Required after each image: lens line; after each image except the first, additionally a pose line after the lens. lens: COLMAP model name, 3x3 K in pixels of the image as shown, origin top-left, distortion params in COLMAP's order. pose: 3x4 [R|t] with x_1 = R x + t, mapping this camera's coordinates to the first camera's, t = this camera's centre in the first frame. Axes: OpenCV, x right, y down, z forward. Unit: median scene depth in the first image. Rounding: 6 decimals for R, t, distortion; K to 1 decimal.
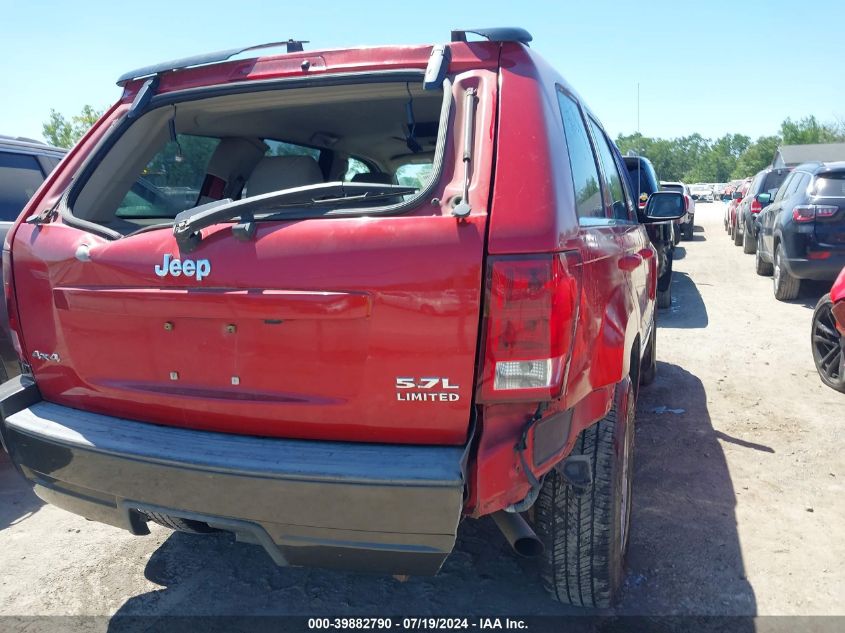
lens RADIAL K [[745.0, 0, 422.5], [0, 745.0, 316.5], [0, 0, 1]] dist [-0.007523, 0.007875]
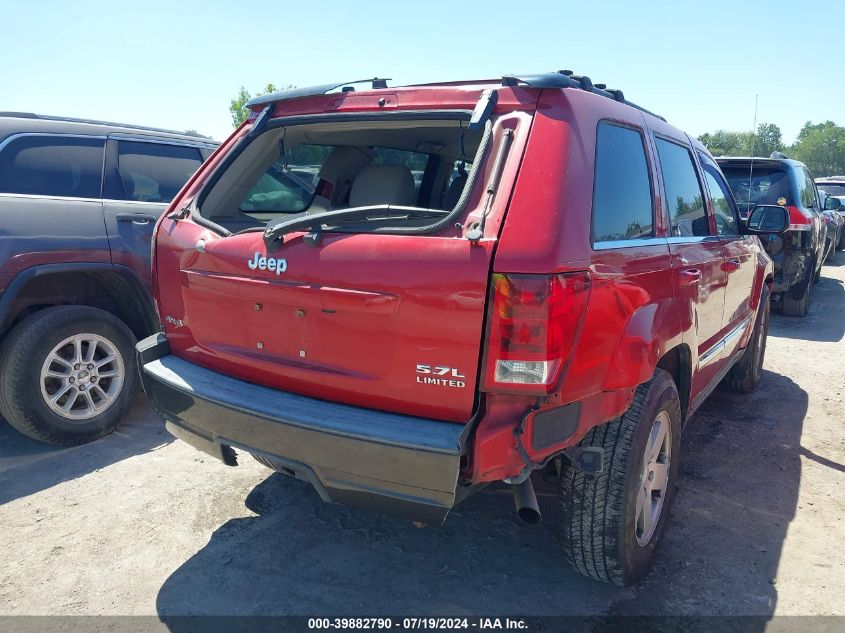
lens RADIAL K [[756.3, 0, 422.5], [0, 756.3, 316.5], [0, 0, 1]] dist [-0.010374, -0.017579]
pose [[0.974150, 0.085164, -0.209234, 0.205936], [-0.078904, 0.996154, 0.038098, -0.041417], [0.211674, -0.020604, 0.977123, -0.213968]]
